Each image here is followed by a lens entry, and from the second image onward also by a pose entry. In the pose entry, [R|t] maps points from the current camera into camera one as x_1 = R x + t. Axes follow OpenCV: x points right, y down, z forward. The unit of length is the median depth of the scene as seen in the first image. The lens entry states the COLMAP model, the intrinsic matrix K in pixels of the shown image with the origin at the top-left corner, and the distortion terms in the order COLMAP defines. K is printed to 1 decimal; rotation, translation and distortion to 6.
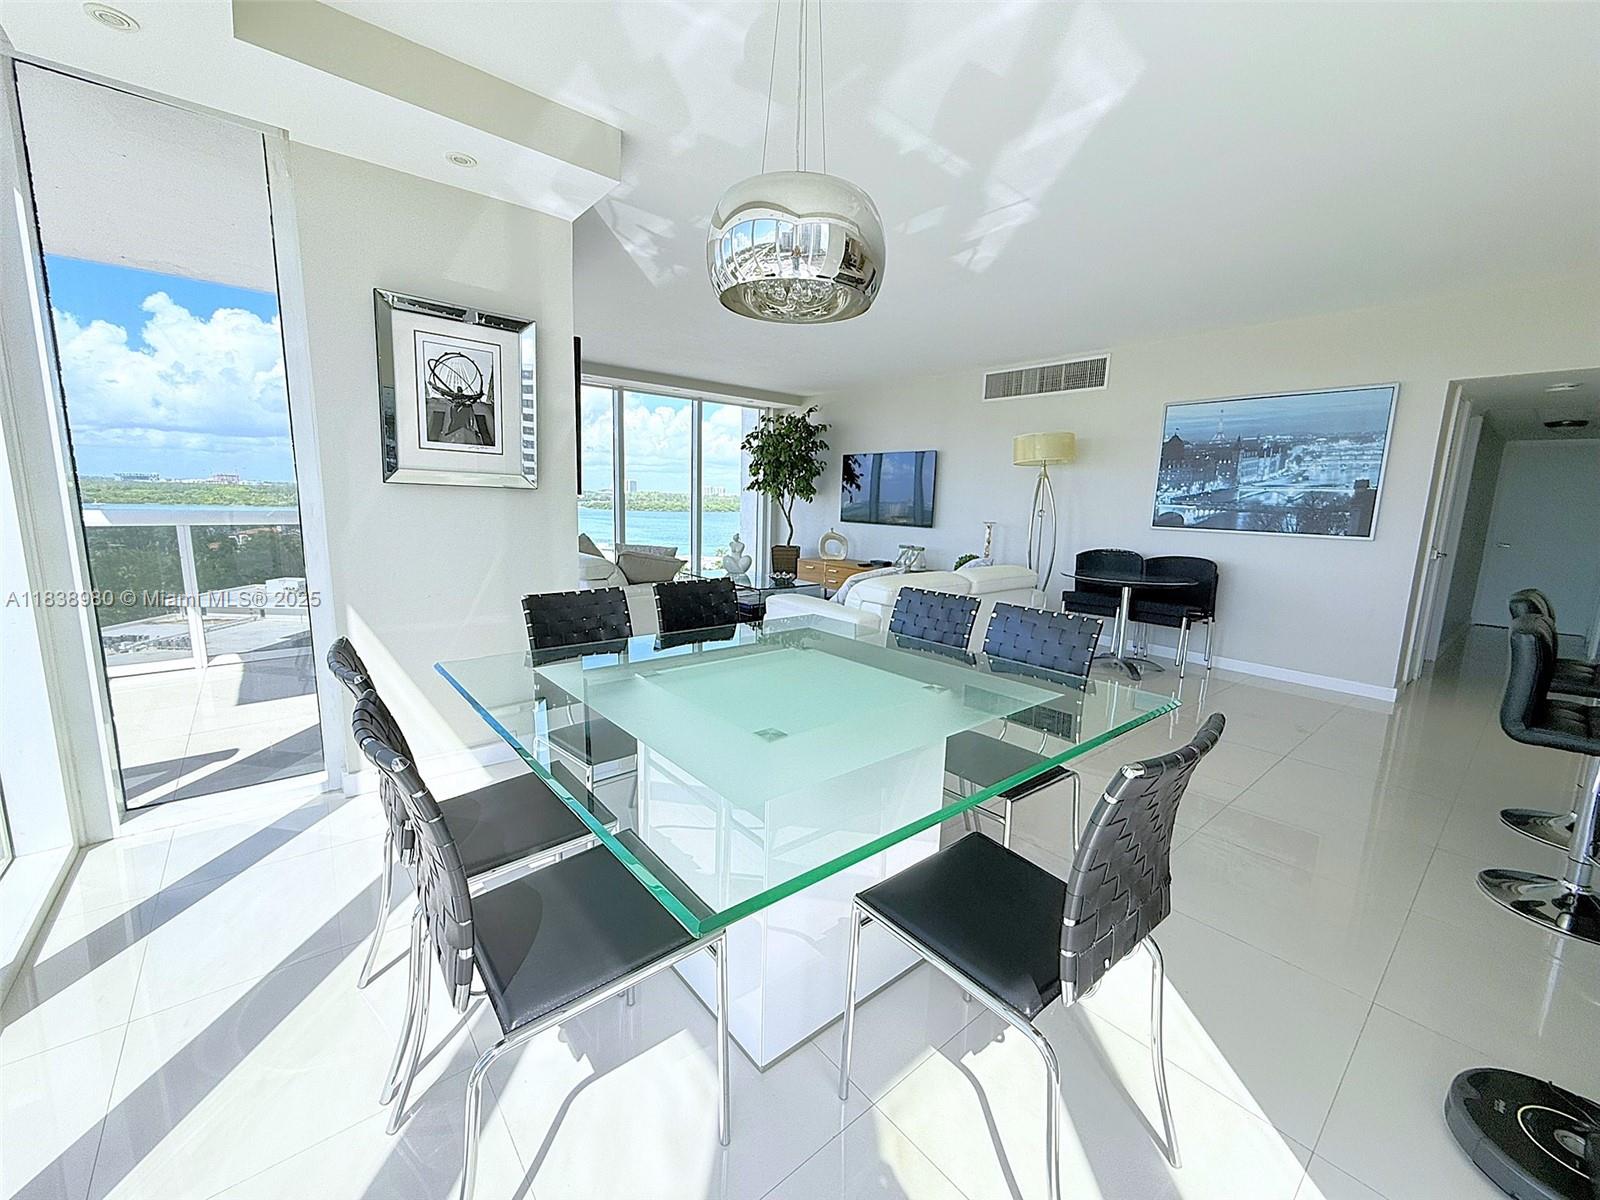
lens RADIAL K [[640.6, 0, 794.2], [0, 640.6, 604.7], [0, 0, 1]] dist [0.002291, -0.000224]
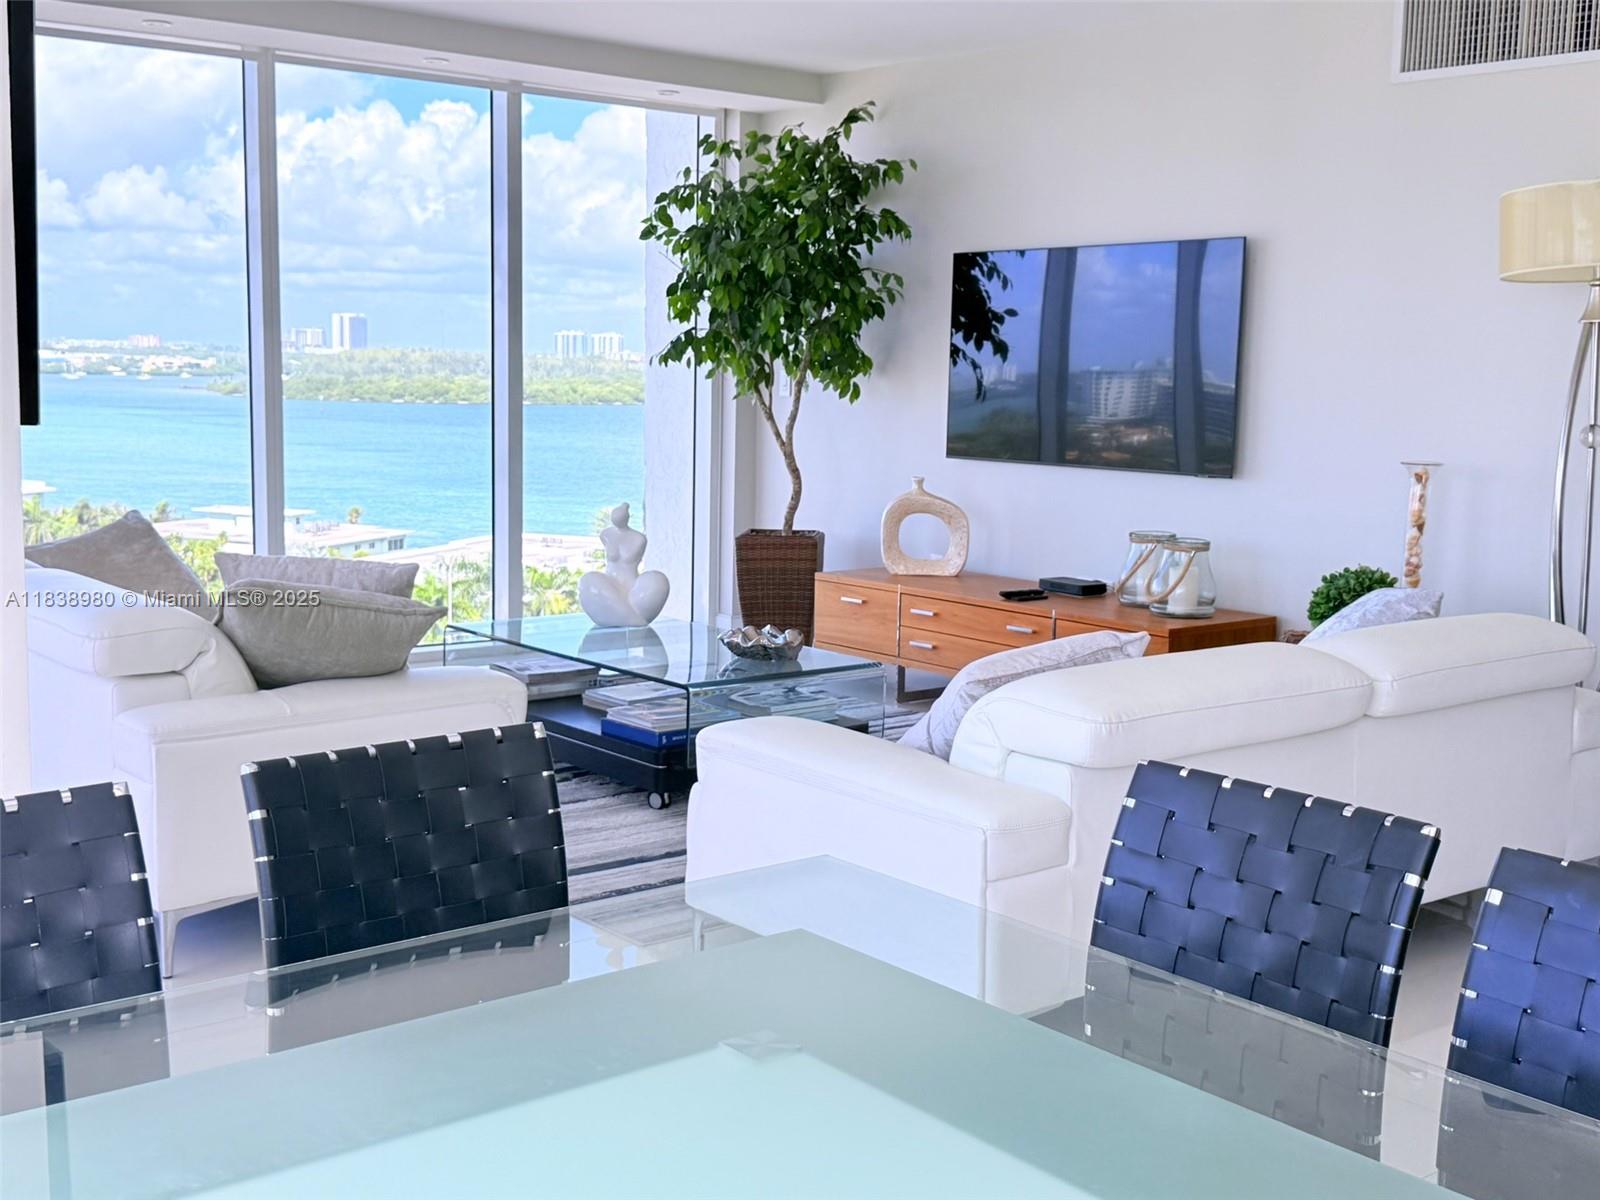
lens RADIAL K [[1851.1, 0, 782.1], [0, 1851.1, 595.7], [0, 0, 1]] dist [0.178696, -0.294187]
pose [[0.999706, -0.007457, -0.023085, 0.009930], [0.006523, 0.999167, -0.040281, -0.021624], [0.023366, 0.040118, 0.998922, 0.056576]]
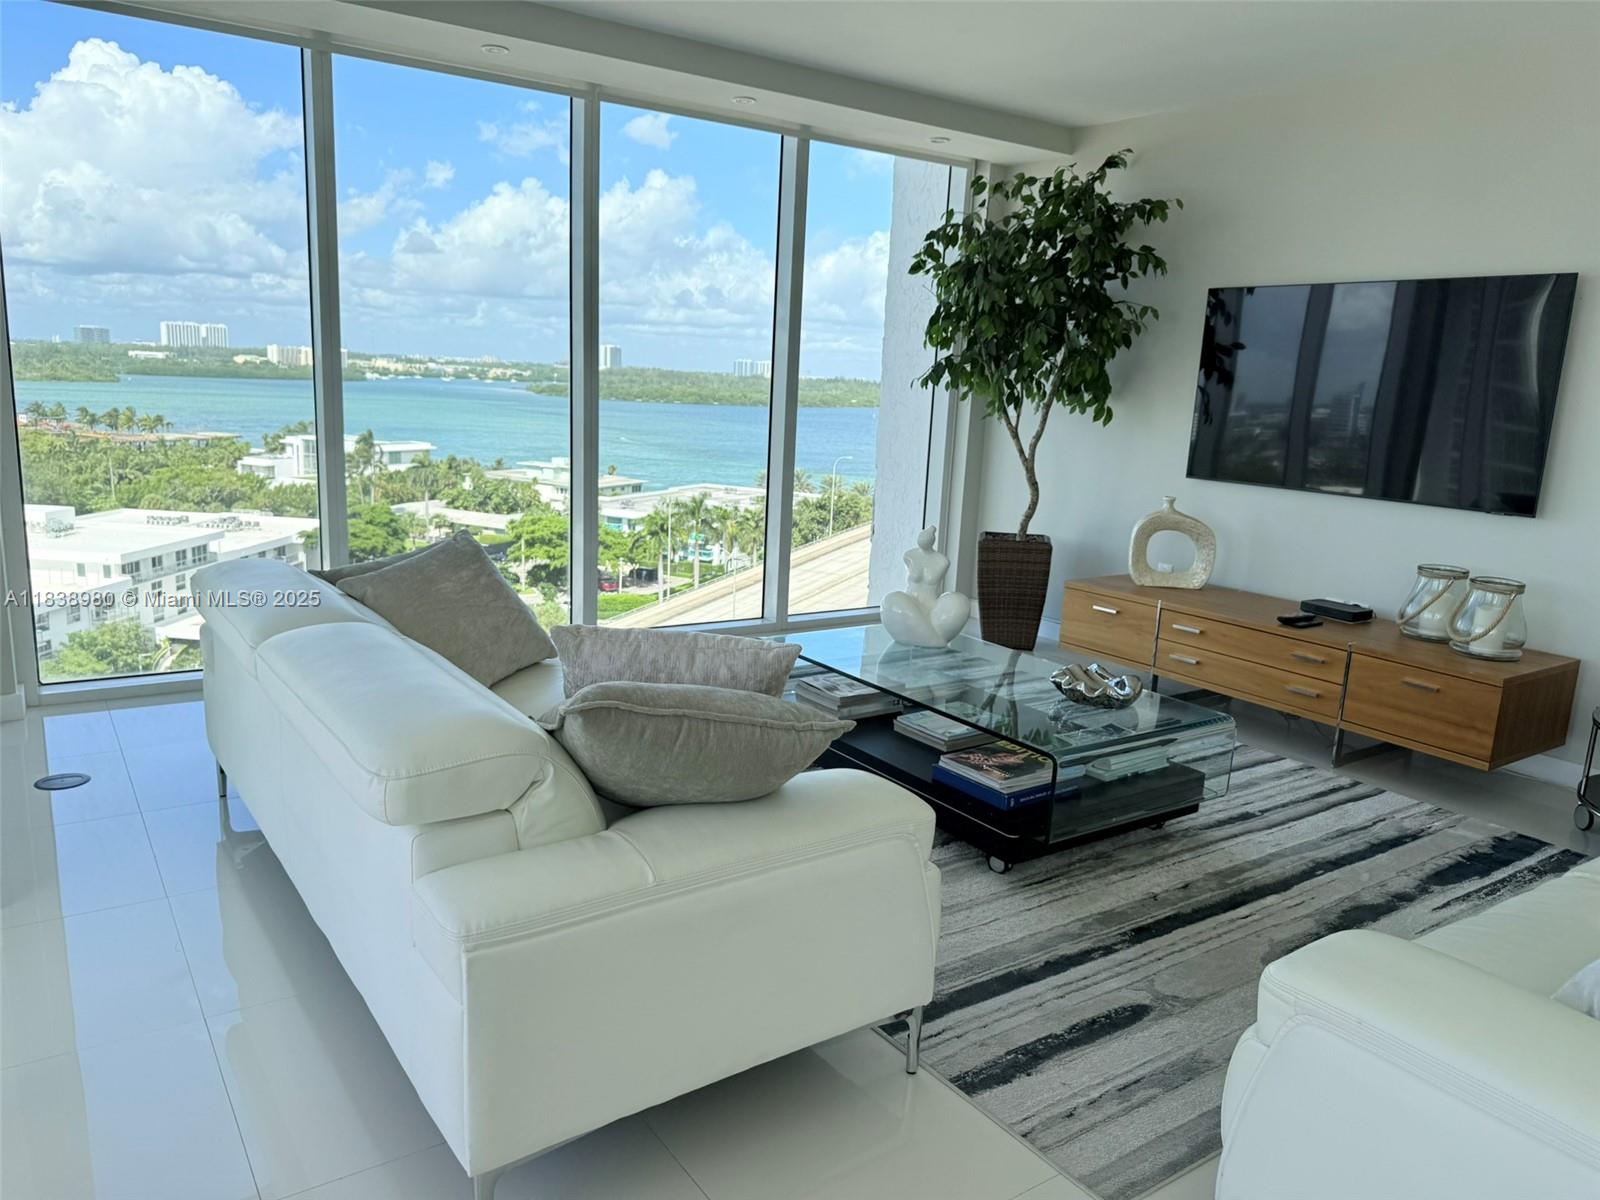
lens RADIAL K [[1125.5, 0, 794.3], [0, 1125.5, 614.8], [0, 0, 1]] dist [0.127677, -0.211816]
pose [[0.995827, 0.033547, -0.084874, -0.088284], [-0.030288, 0.998765, 0.039391, -0.070713], [0.086091, -0.036656, 0.995613, 0.338897]]
